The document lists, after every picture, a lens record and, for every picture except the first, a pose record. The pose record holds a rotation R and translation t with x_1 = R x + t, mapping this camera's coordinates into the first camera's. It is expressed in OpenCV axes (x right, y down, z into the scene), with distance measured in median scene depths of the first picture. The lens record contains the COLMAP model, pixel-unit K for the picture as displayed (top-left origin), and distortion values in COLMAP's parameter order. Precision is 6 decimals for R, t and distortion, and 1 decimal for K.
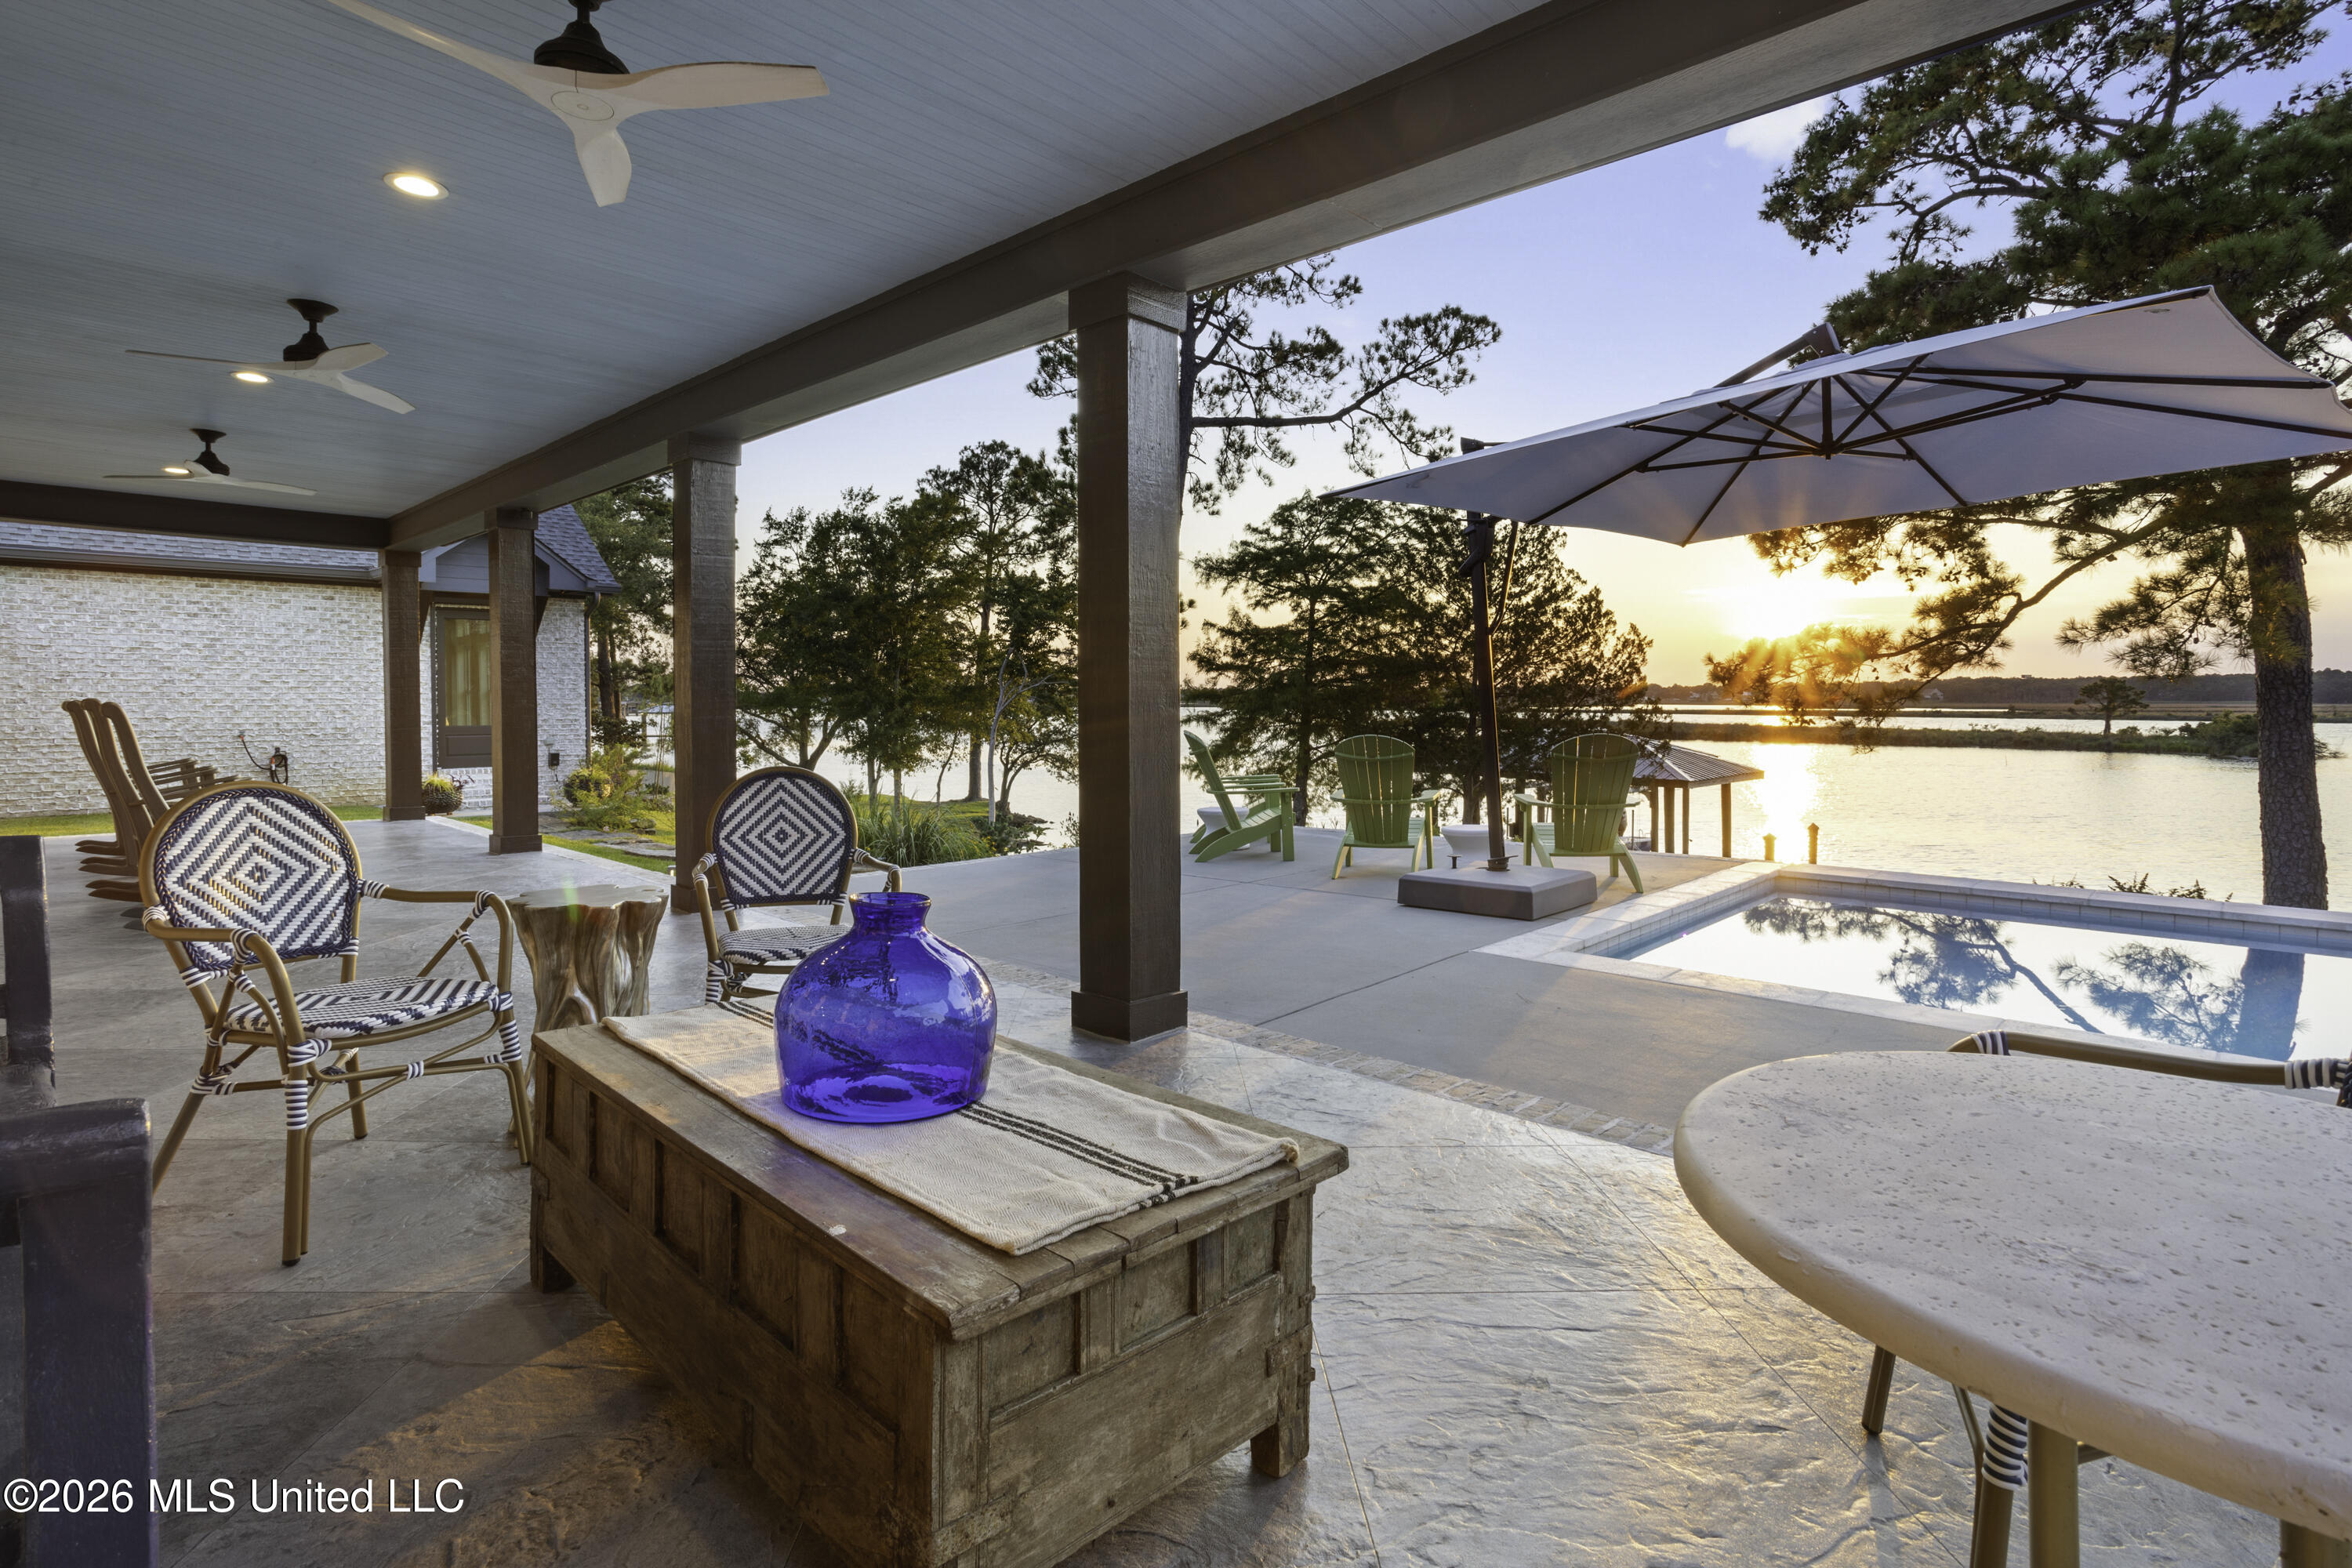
lens RADIAL K [[1117.6, 0, 1177.5], [0, 1117.6, 729.4], [0, 0, 1]] dist [-0.035062, 0.012949]
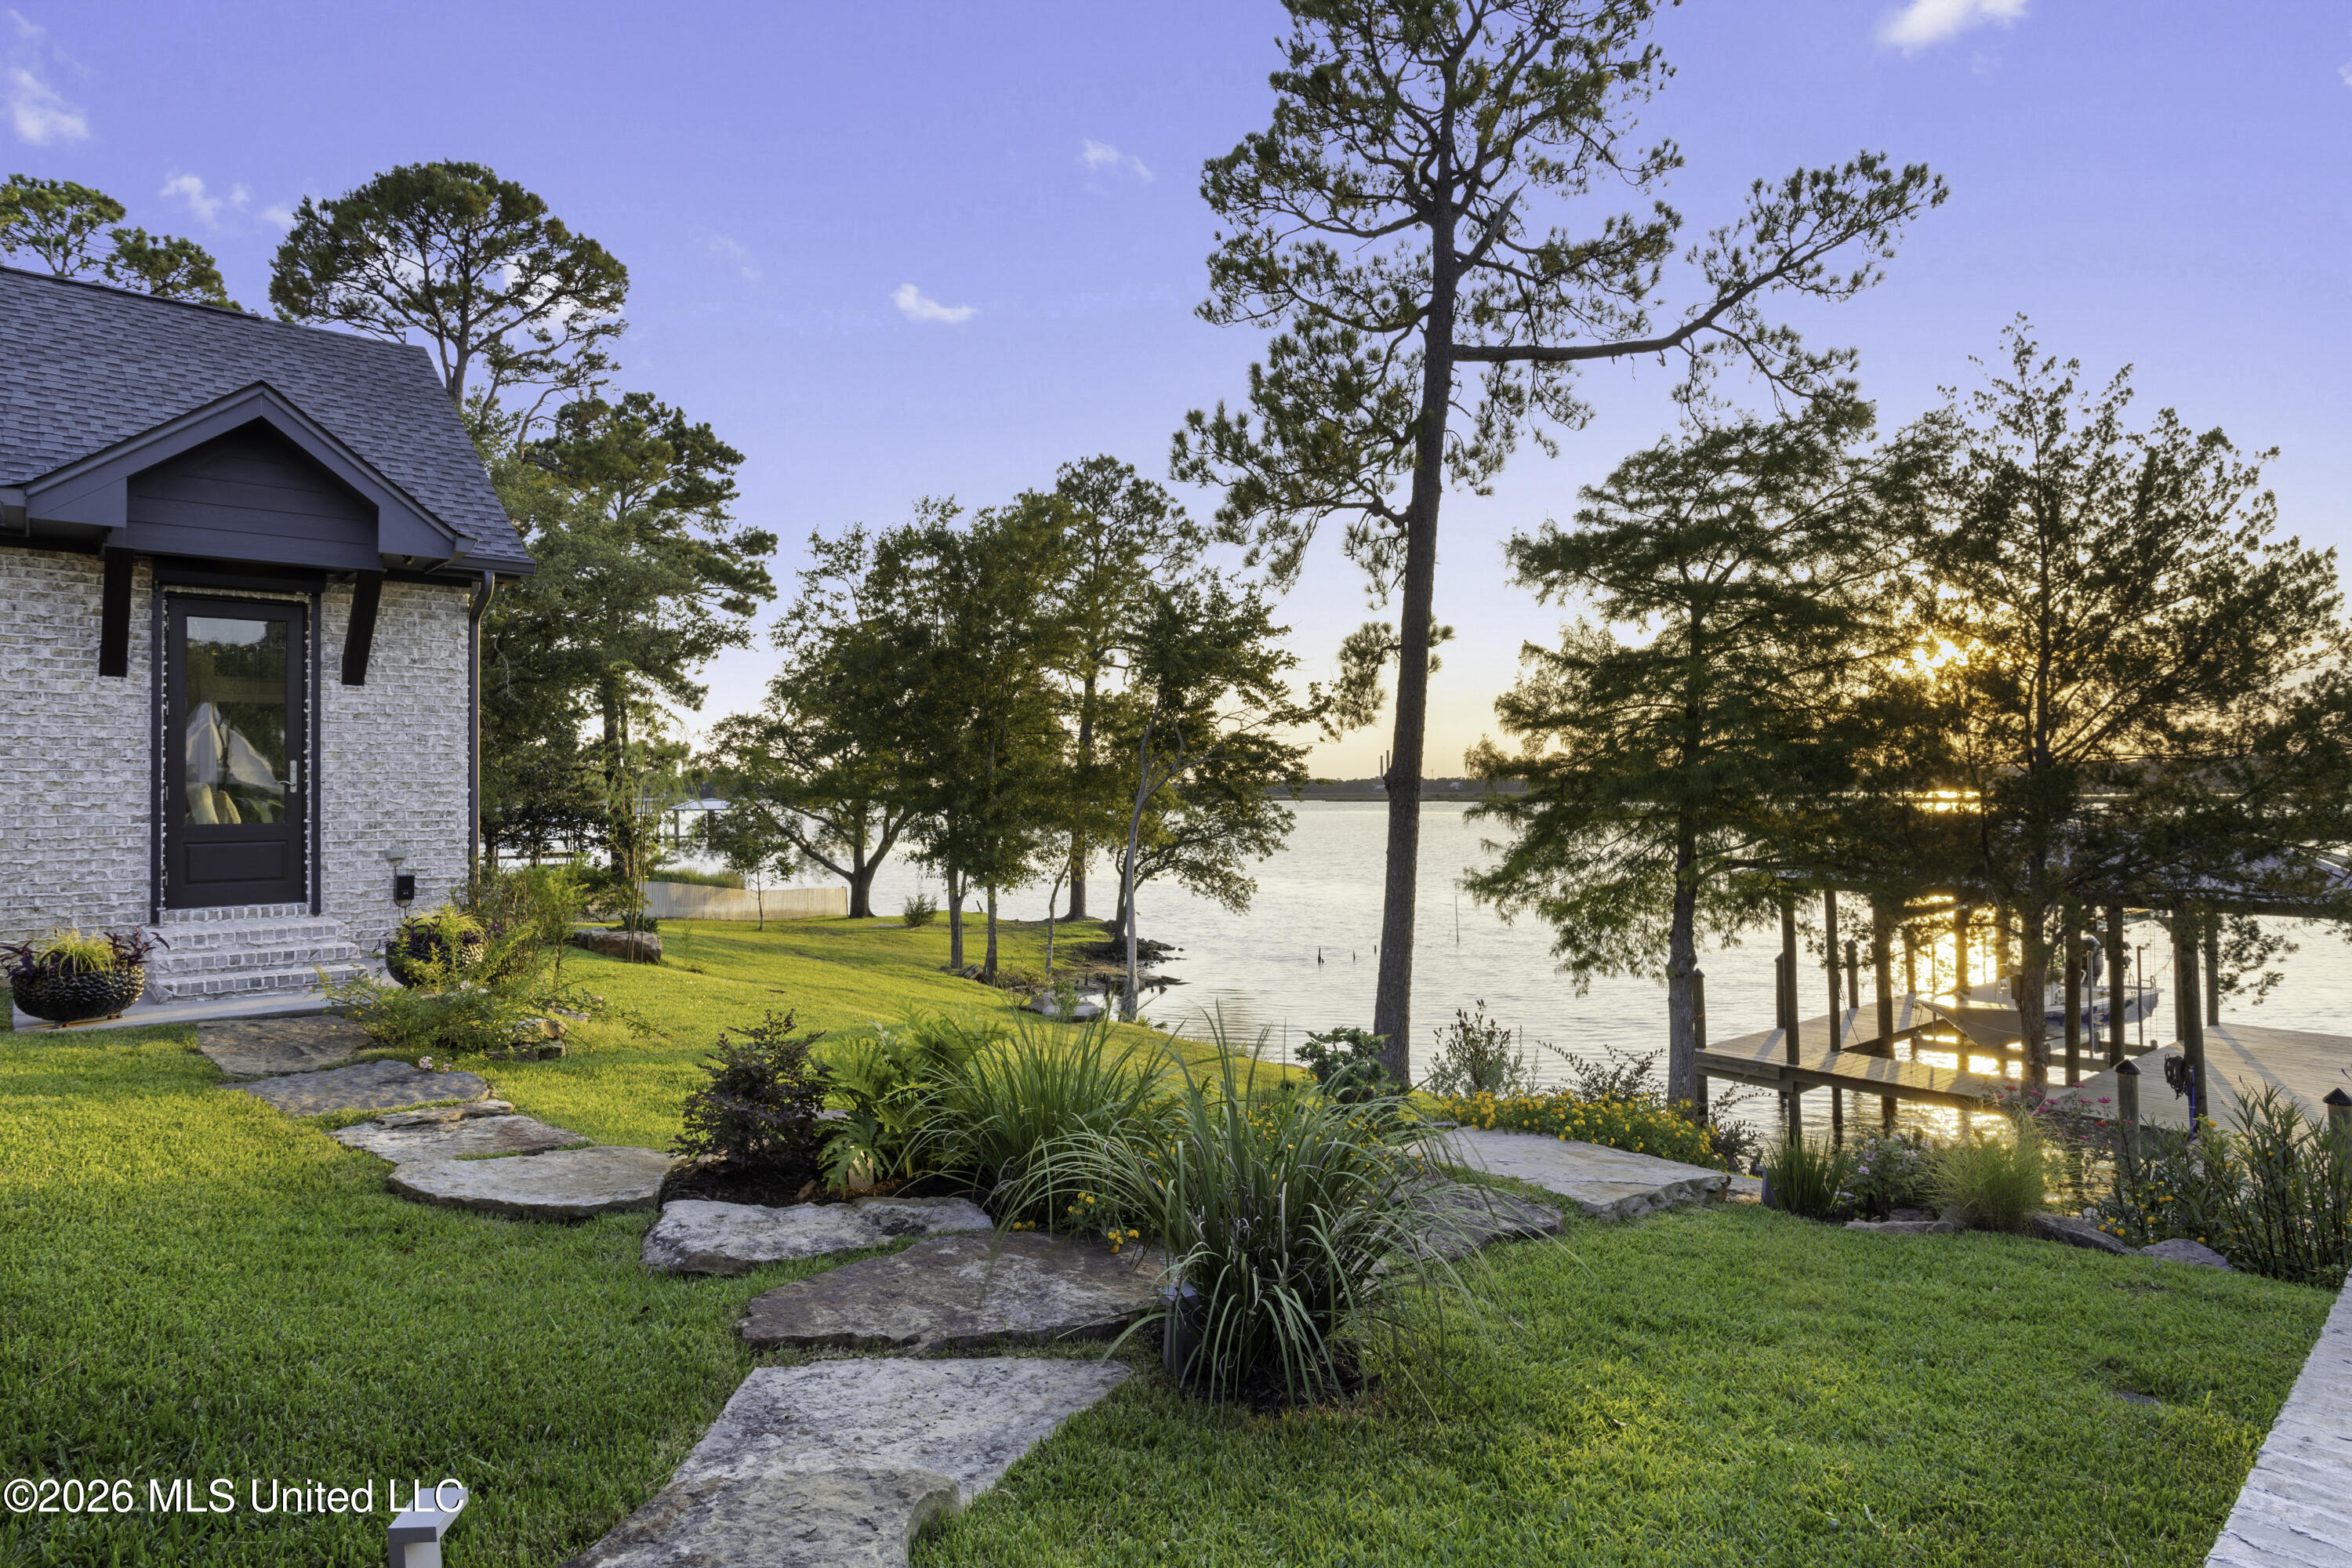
lens RADIAL K [[1280.0, 0, 1169.4], [0, 1280.0, 769.2], [0, 0, 1]] dist [-0.006871, -0.000818]
pose [[0.996463, -0.009303, -0.083513, -0.087094], [0.005604, 0.998997, -0.044426, -0.000595], [0.083843, 0.043801, 0.995516, 0.245894]]
